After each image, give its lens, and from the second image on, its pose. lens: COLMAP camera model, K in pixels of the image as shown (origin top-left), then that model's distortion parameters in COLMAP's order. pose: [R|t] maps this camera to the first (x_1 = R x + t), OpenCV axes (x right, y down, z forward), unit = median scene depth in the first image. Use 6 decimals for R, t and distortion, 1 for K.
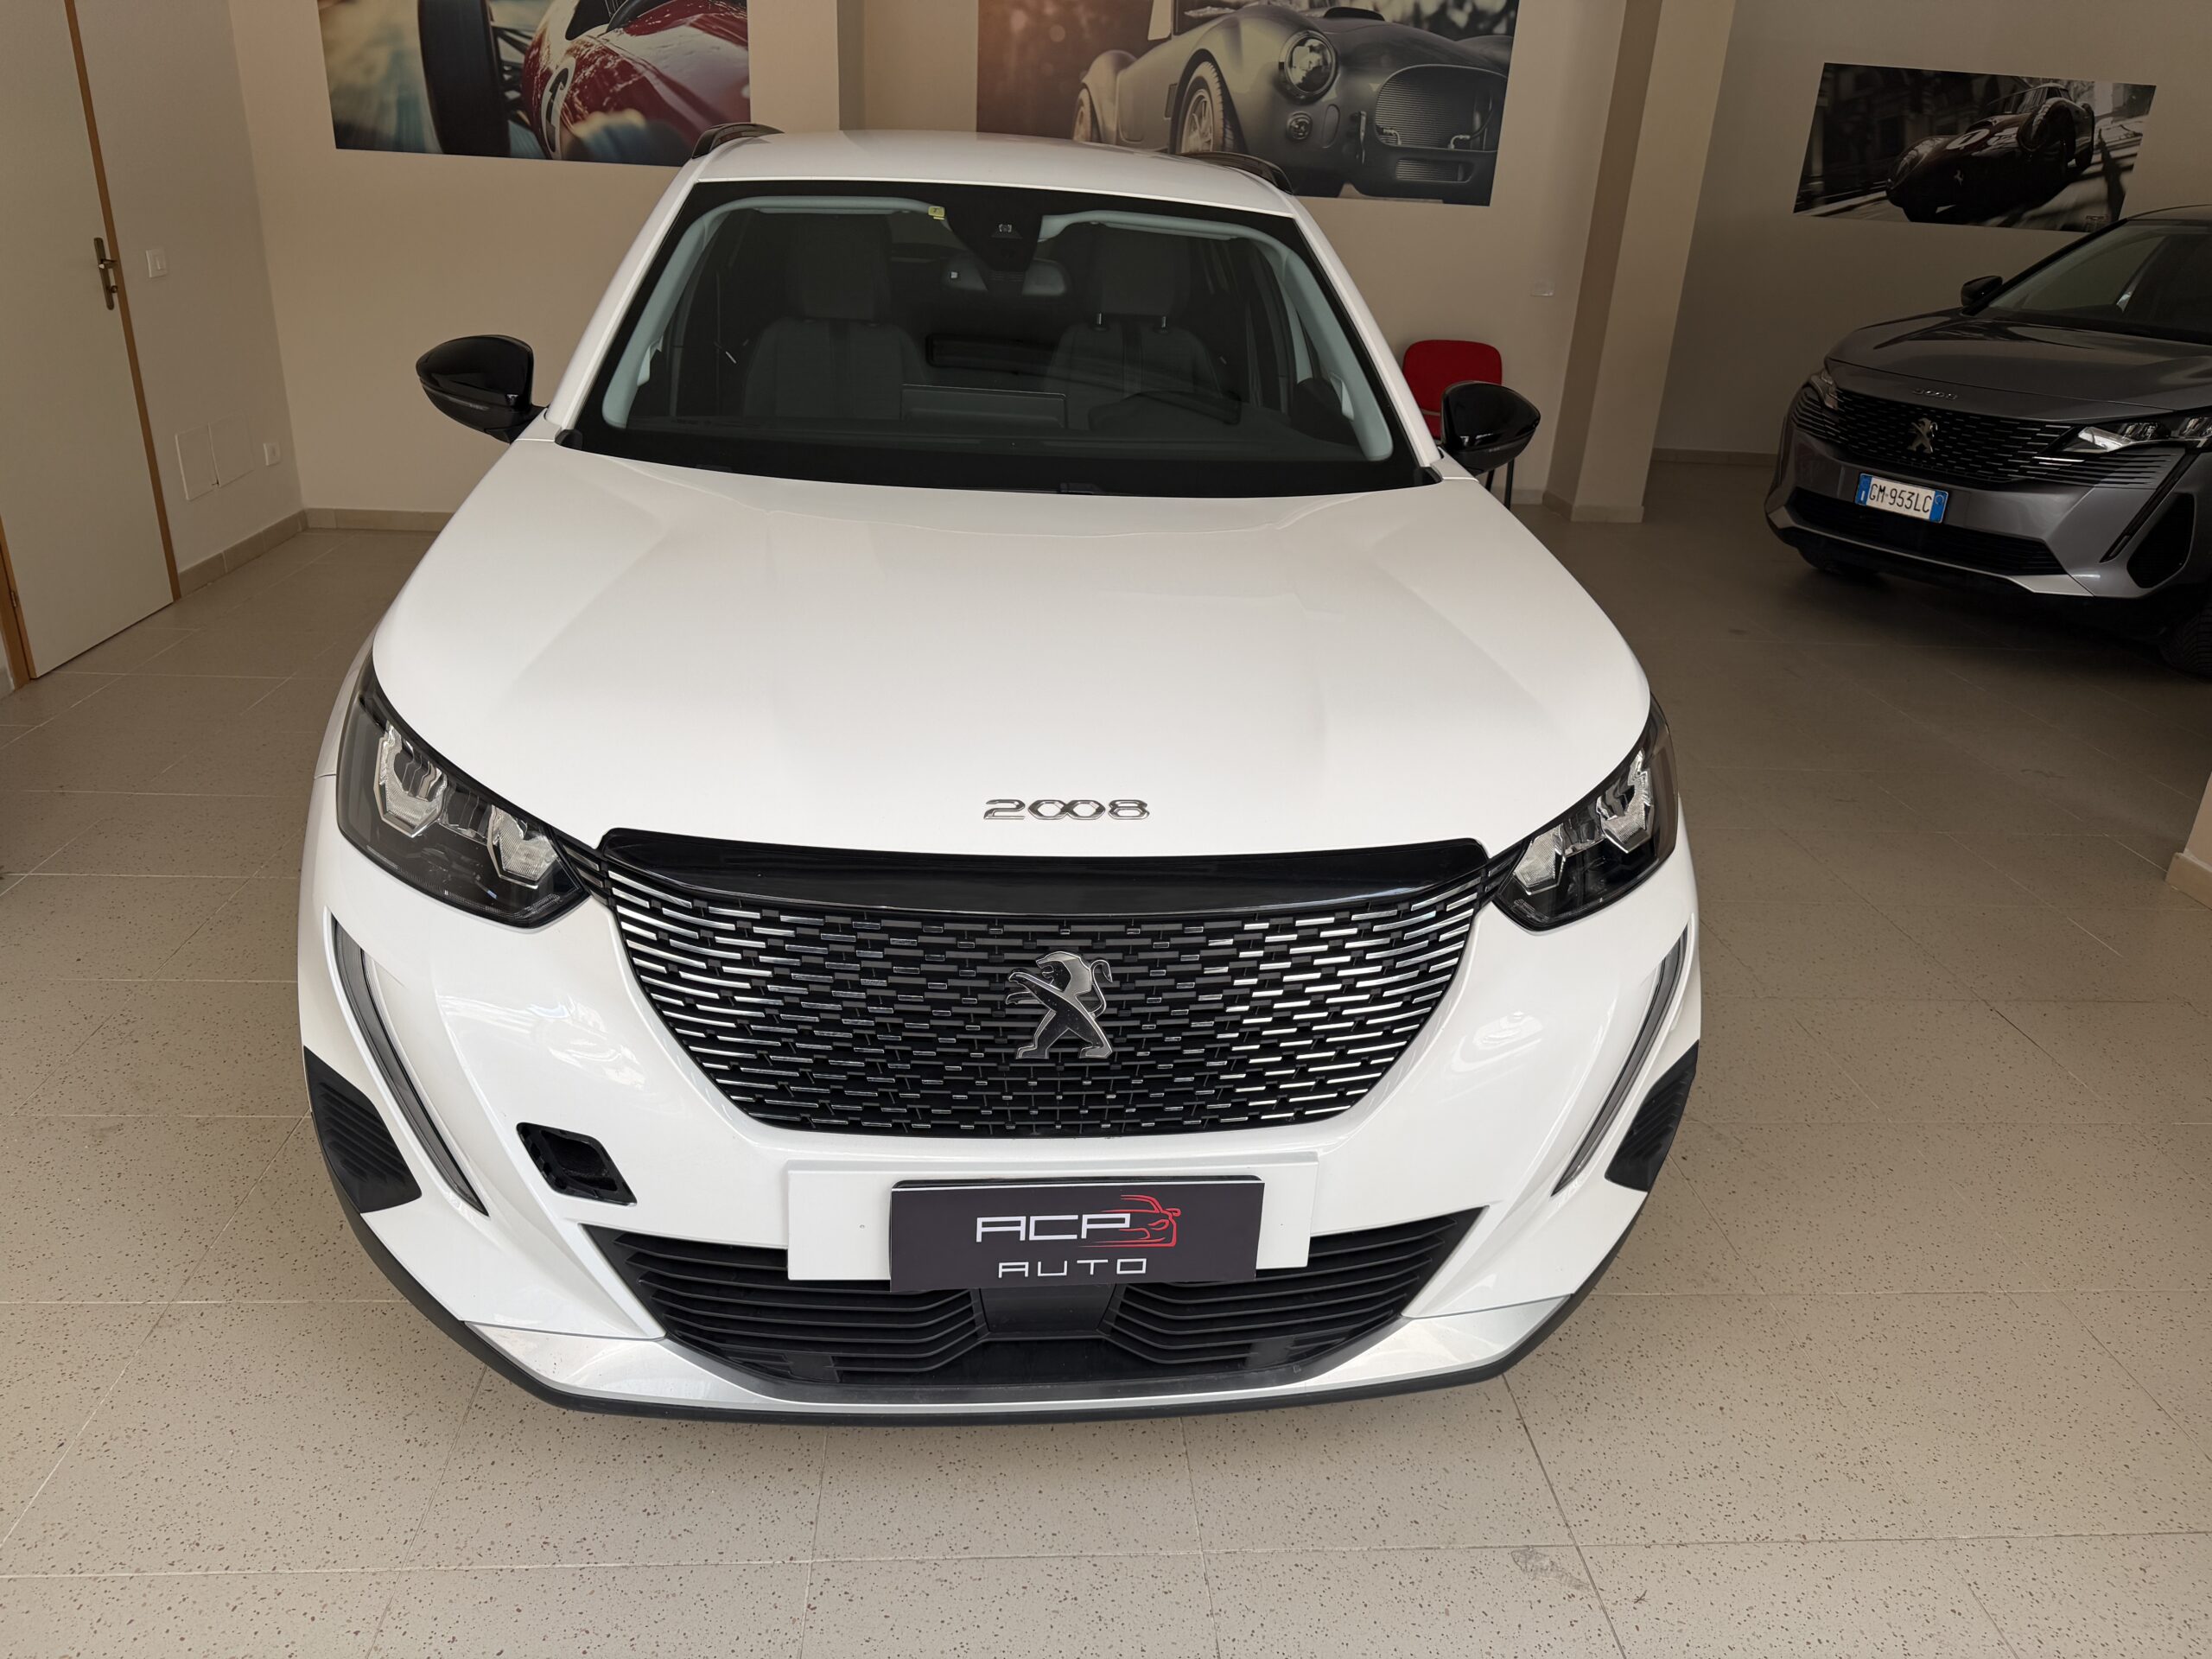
lens RADIAL K [[1513.1, 0, 1009.5], [0, 1513.1, 815.3], [0, 0, 1]] dist [0.134036, -0.210212]
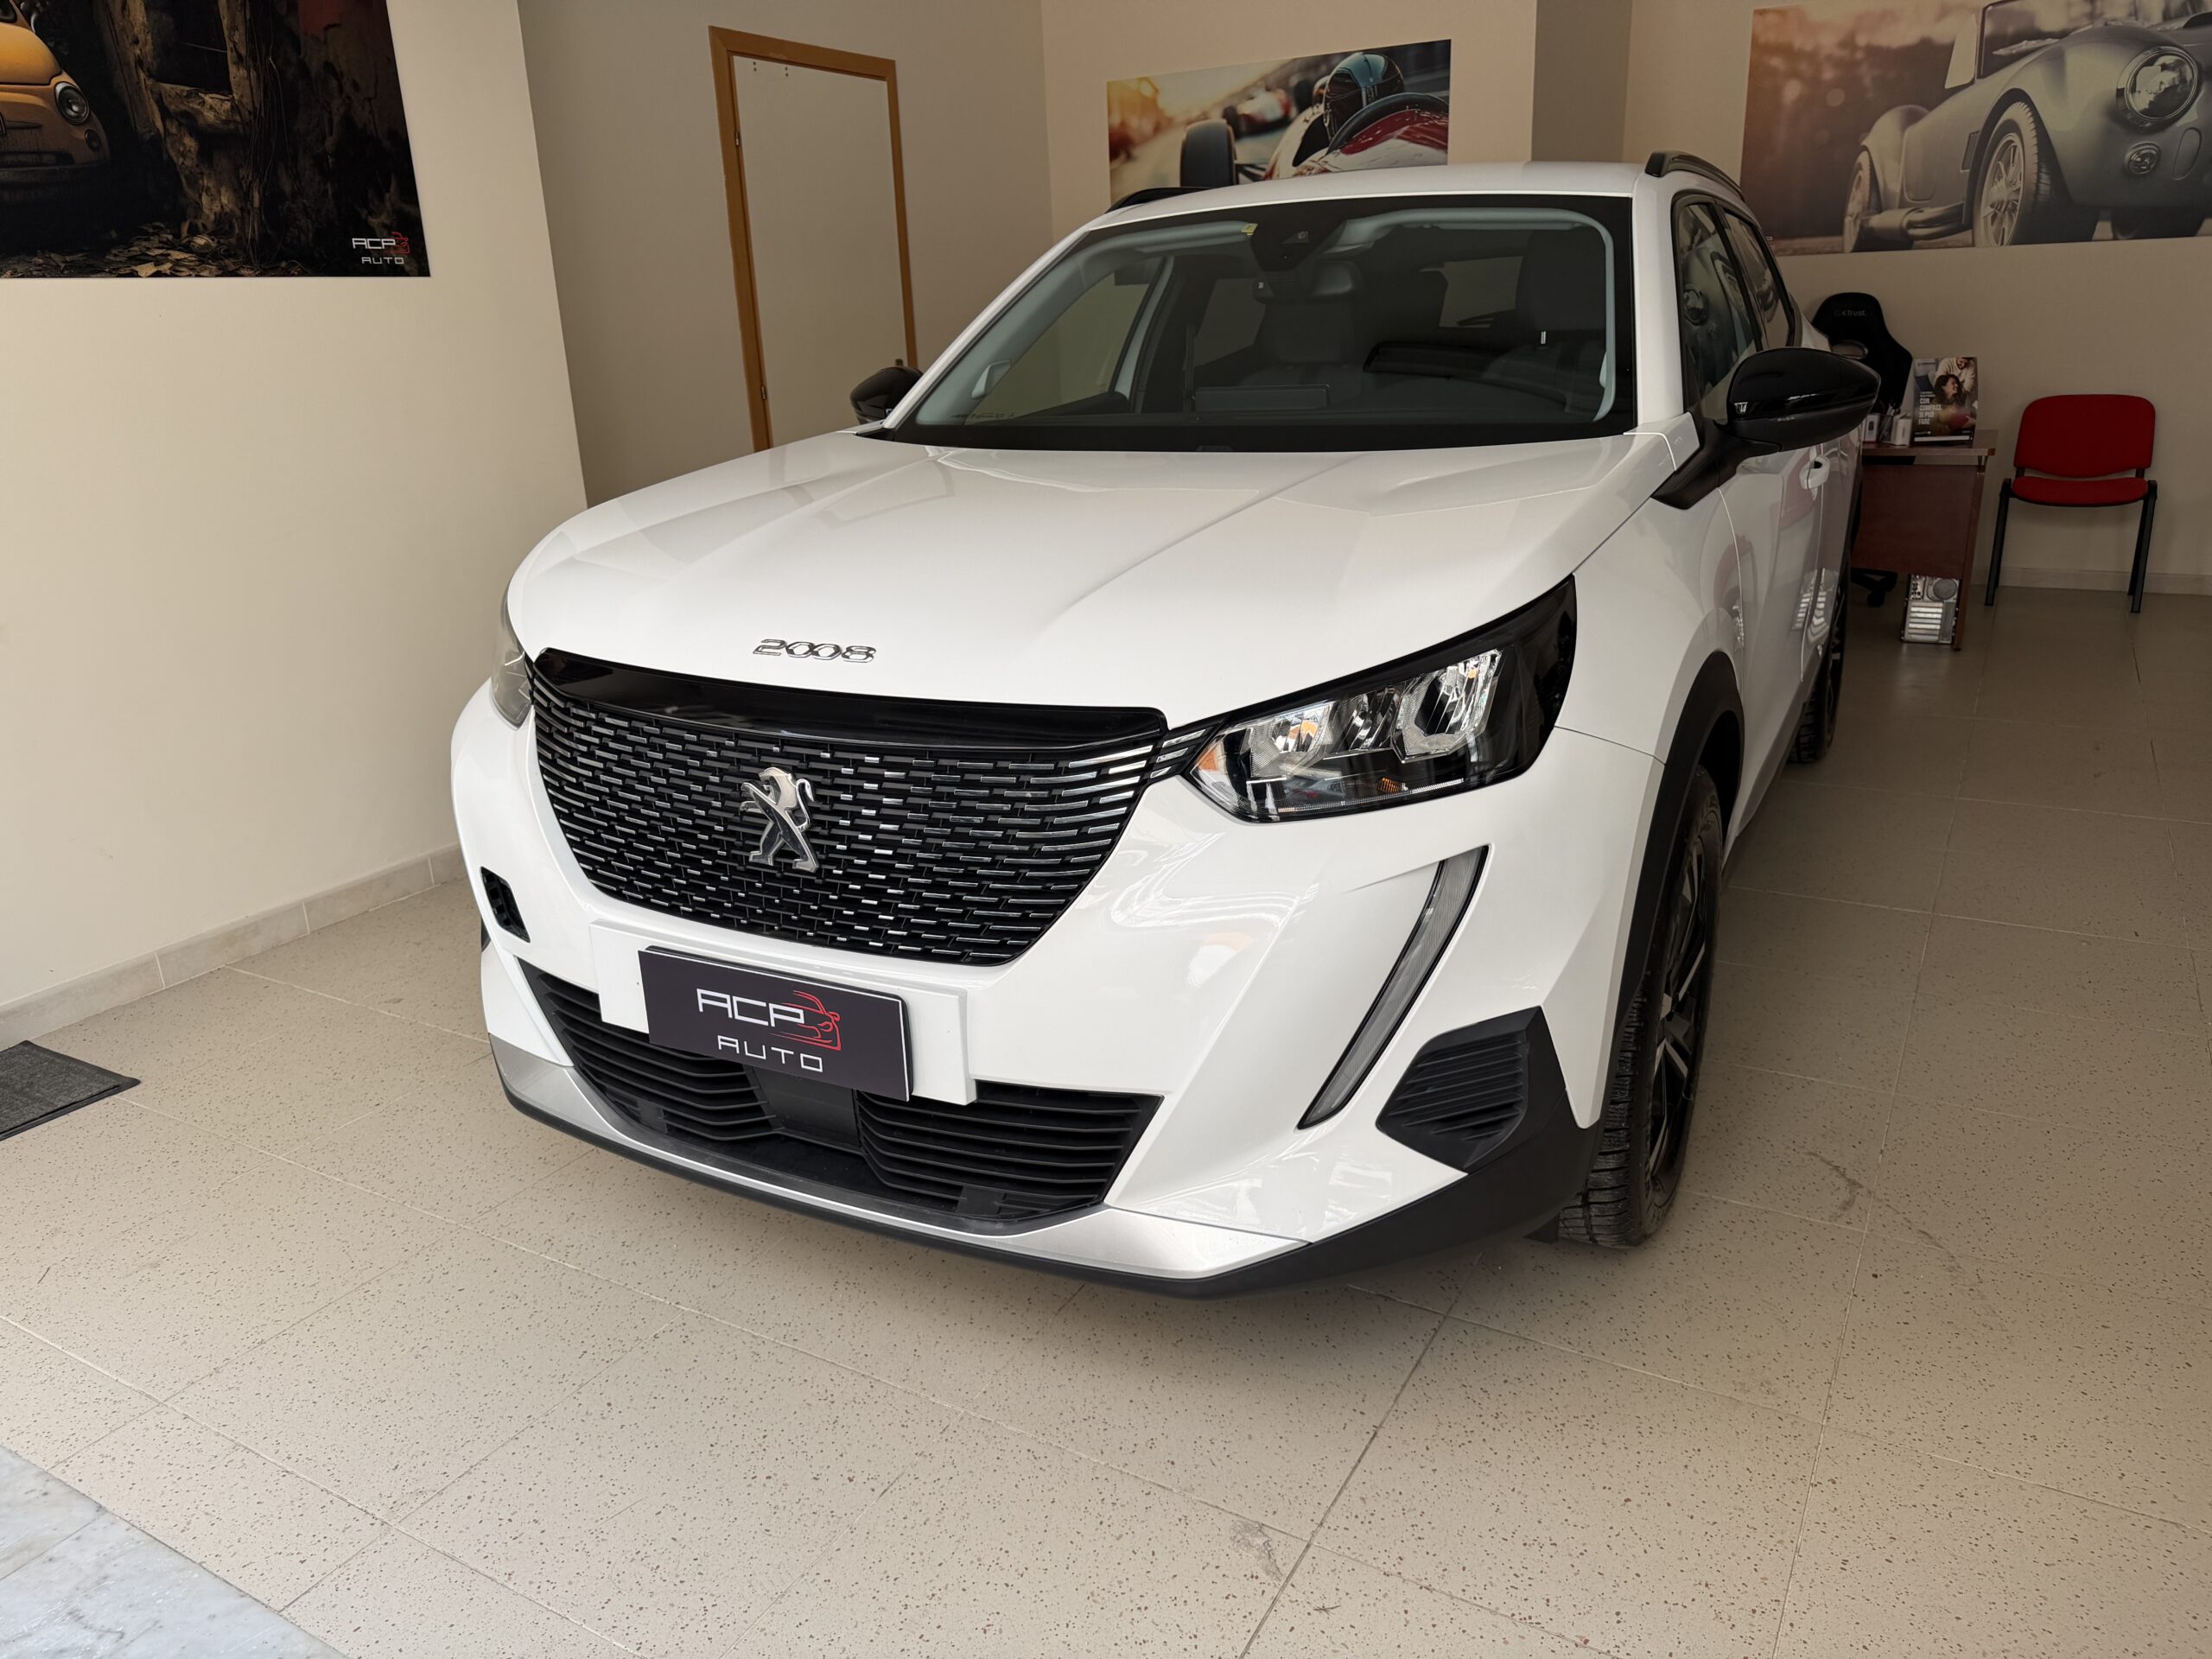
lens RADIAL K [[1502.4, 0, 1106.0], [0, 1502.4, 829.5], [0, 0, 1]] dist [0.026418, -0.007687]
pose [[0.843856, 0.104058, -0.526383, 0.817259], [-0.145645, 0.988605, -0.038055, 0.137761], [0.516425, 0.108778, 0.849396, 0.163845]]
